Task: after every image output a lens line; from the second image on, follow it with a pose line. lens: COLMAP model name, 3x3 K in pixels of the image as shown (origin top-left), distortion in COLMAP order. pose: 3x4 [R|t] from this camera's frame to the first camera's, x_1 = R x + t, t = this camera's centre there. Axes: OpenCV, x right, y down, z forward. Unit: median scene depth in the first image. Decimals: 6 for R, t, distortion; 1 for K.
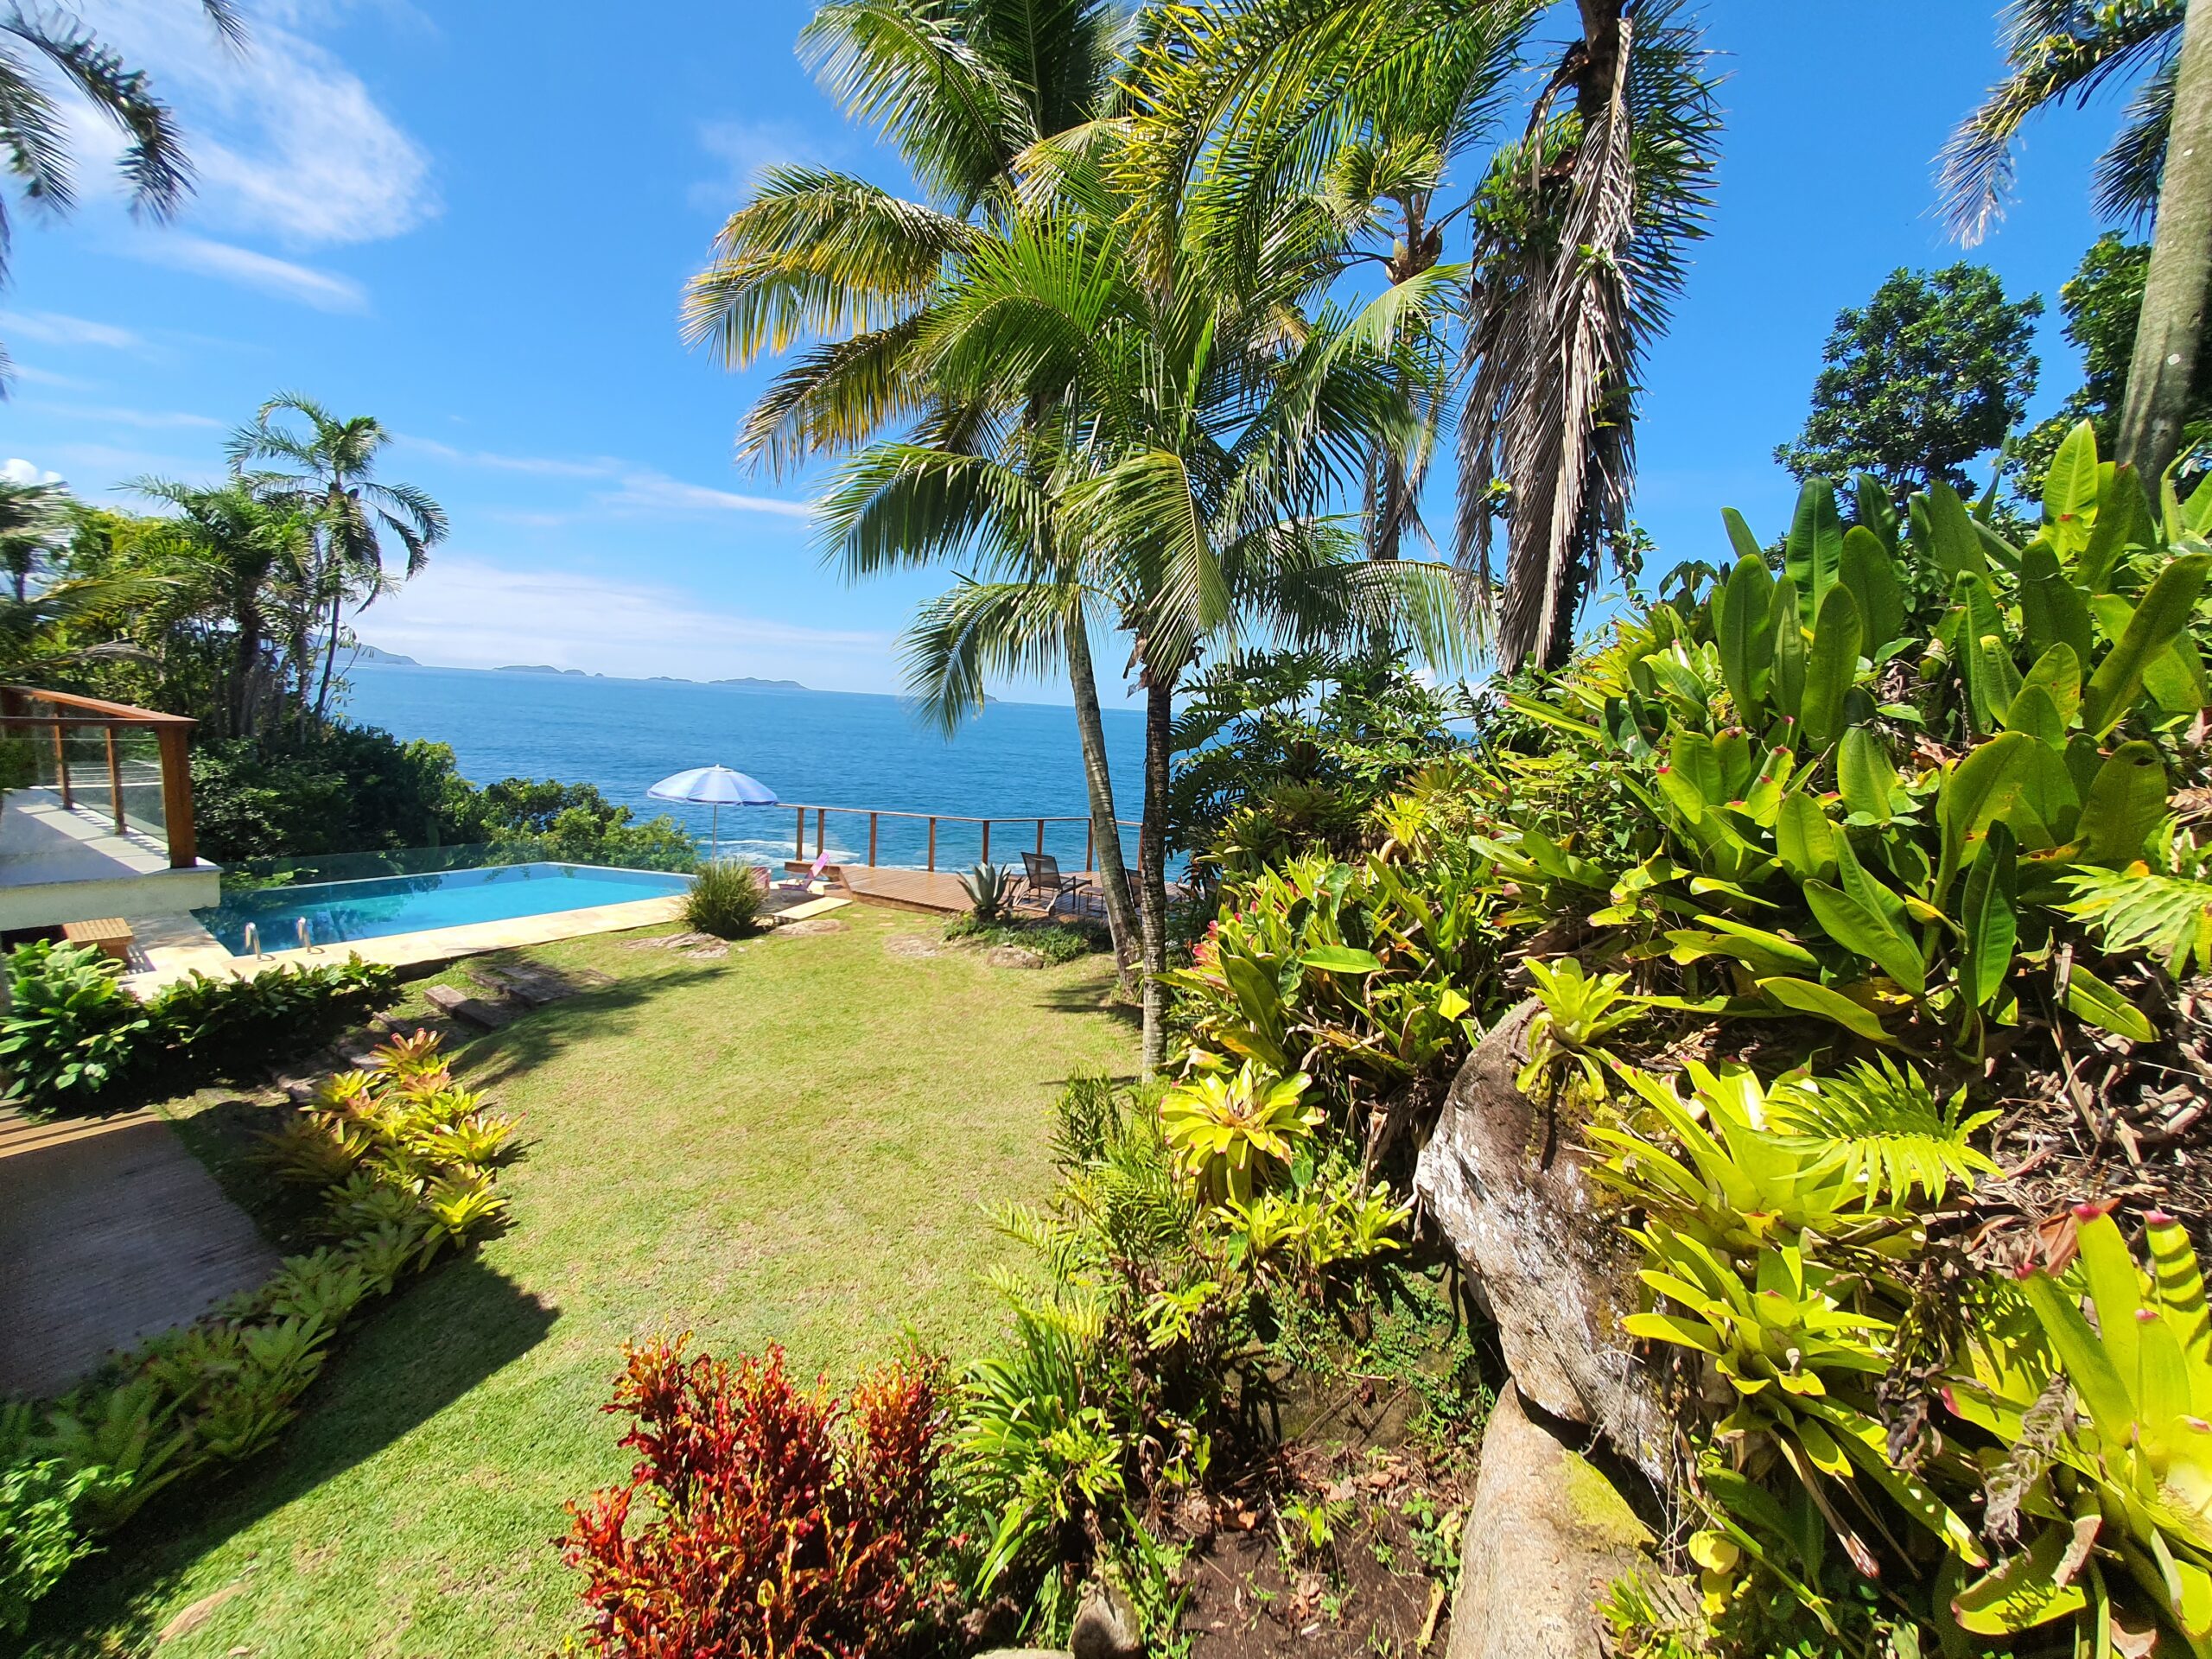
lens RADIAL K [[881.8, 0, 1106.0], [0, 881.8, 829.5], [0, 0, 1]] dist [0.002219, -0.000646]
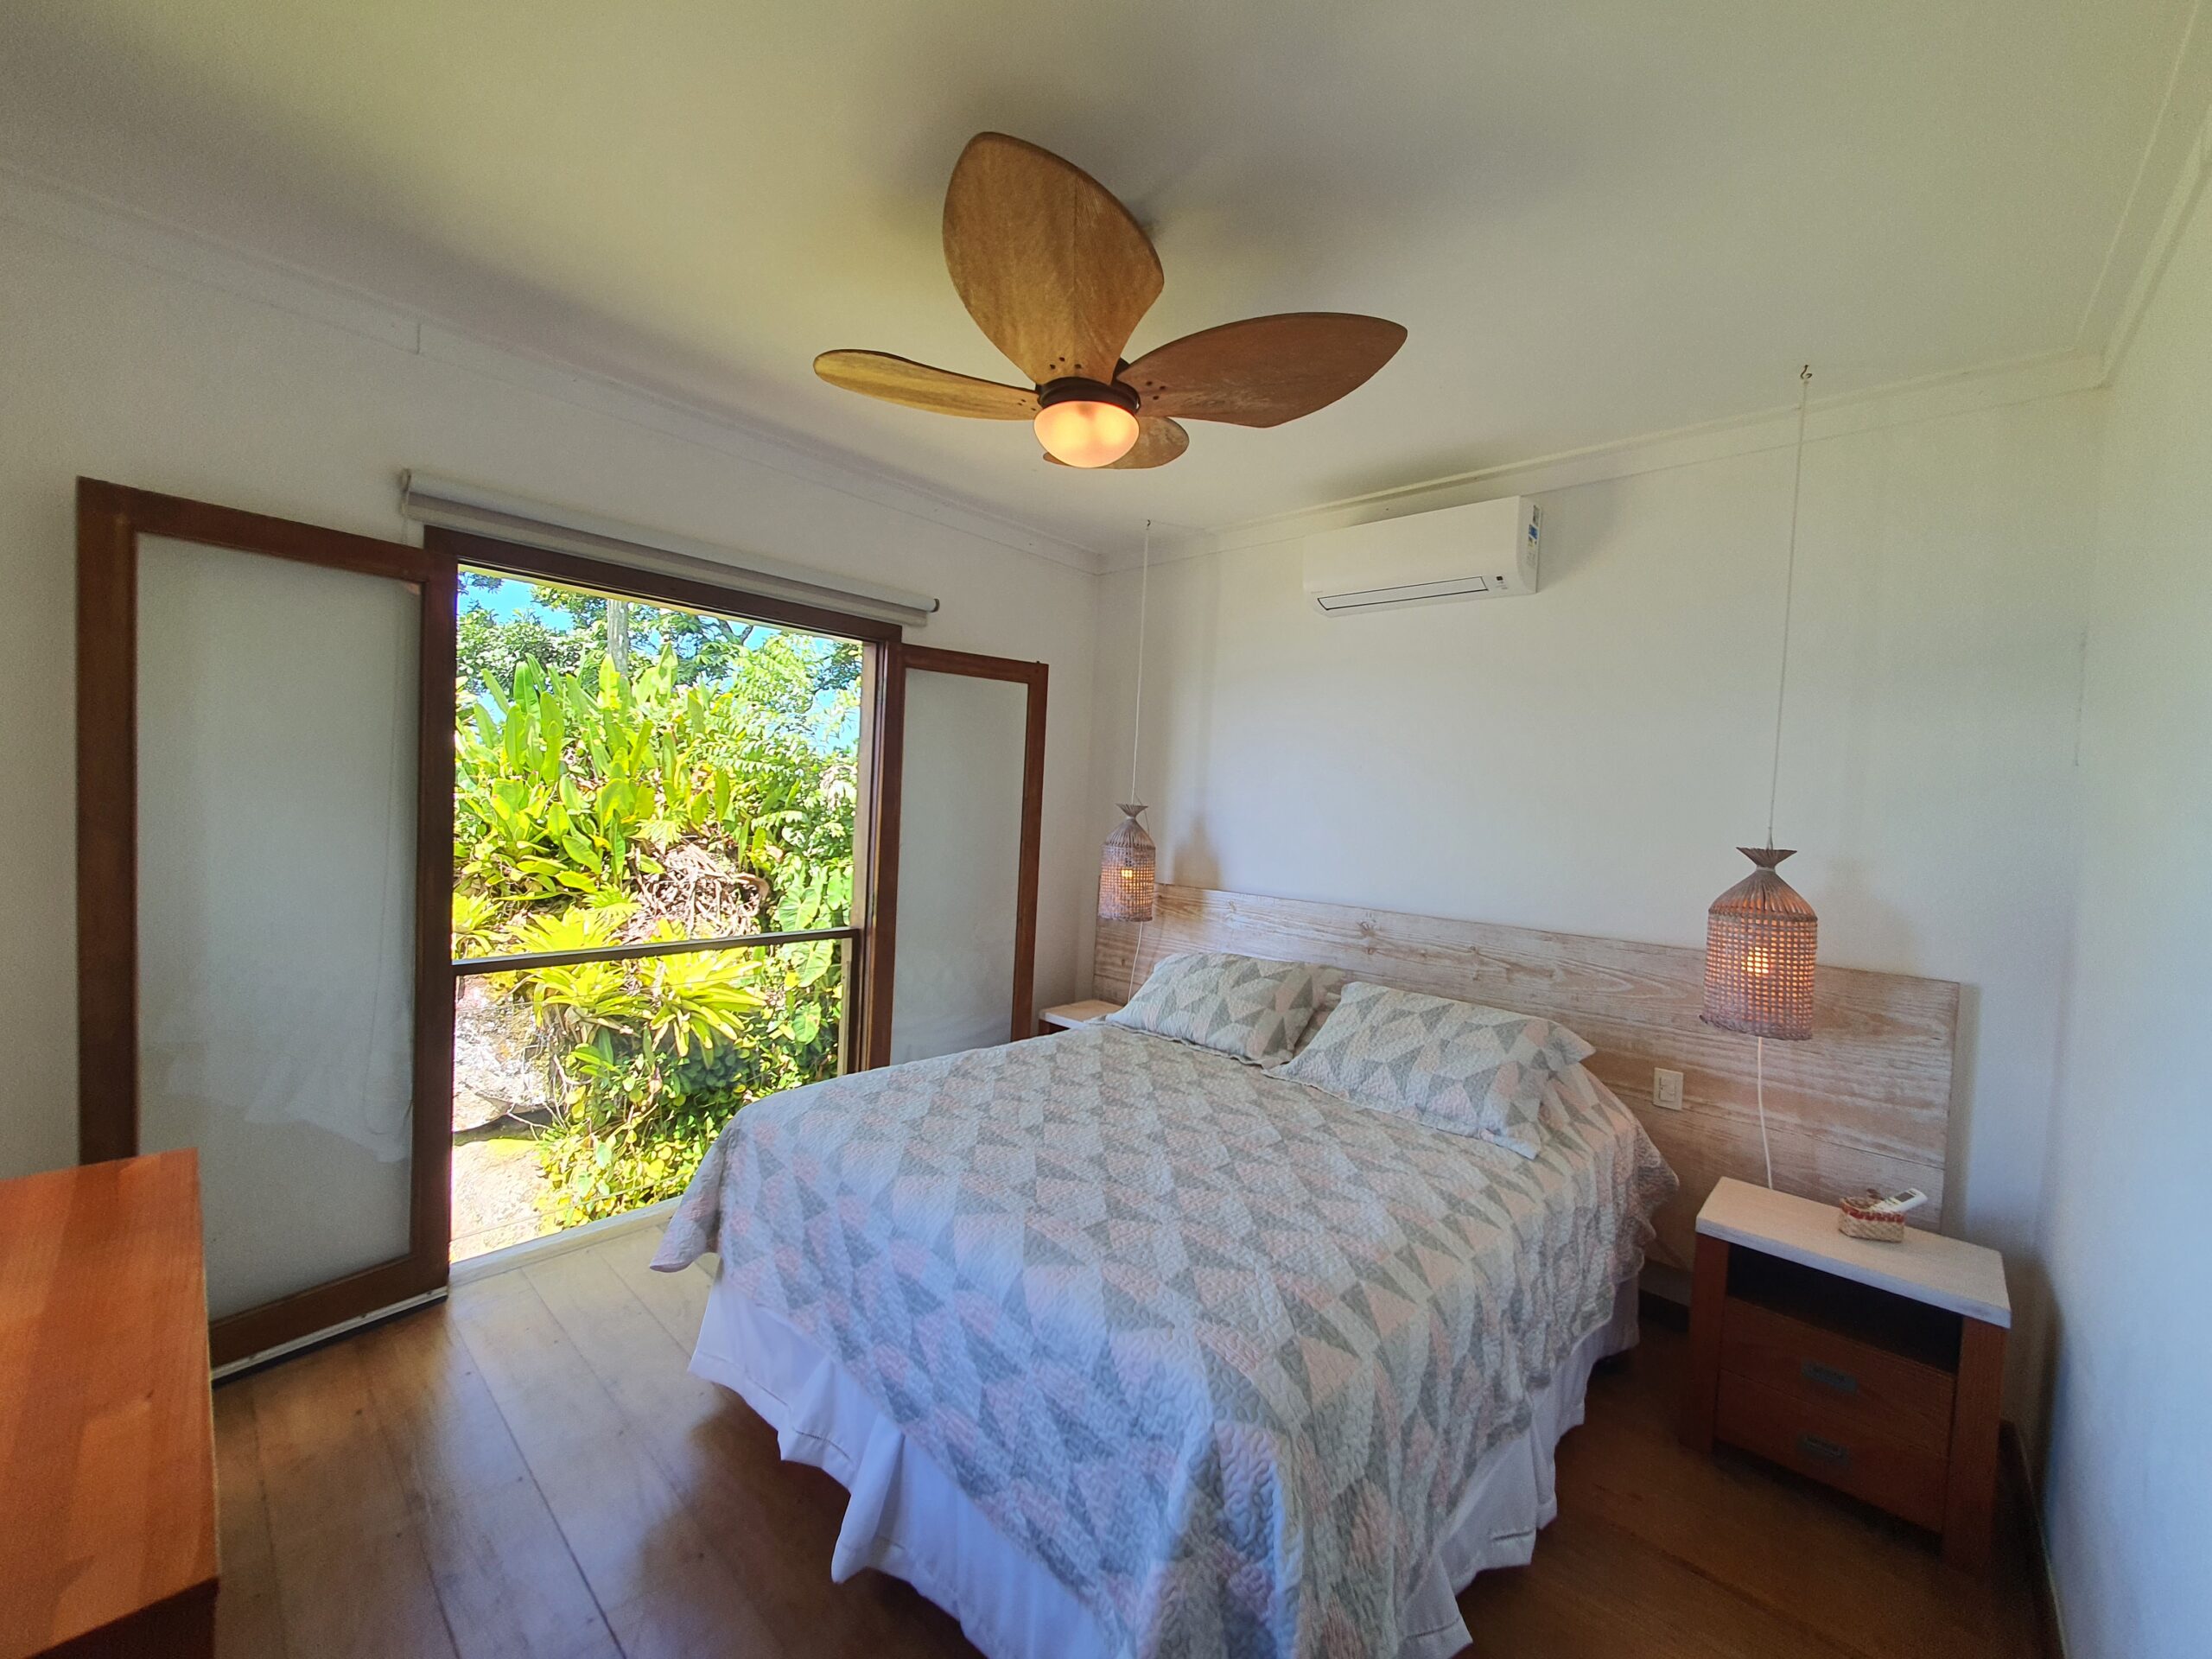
lens RADIAL K [[881.8, 0, 1106.0], [0, 881.8, 829.5], [0, 0, 1]] dist [0.002219, -0.000646]
pose [[0.187859, -0.080360, 0.978903, -1.398345], [0.103265, 0.992740, 0.061679, 0.042899], [-0.976752, 0.089500, 0.194794, -1.031977]]
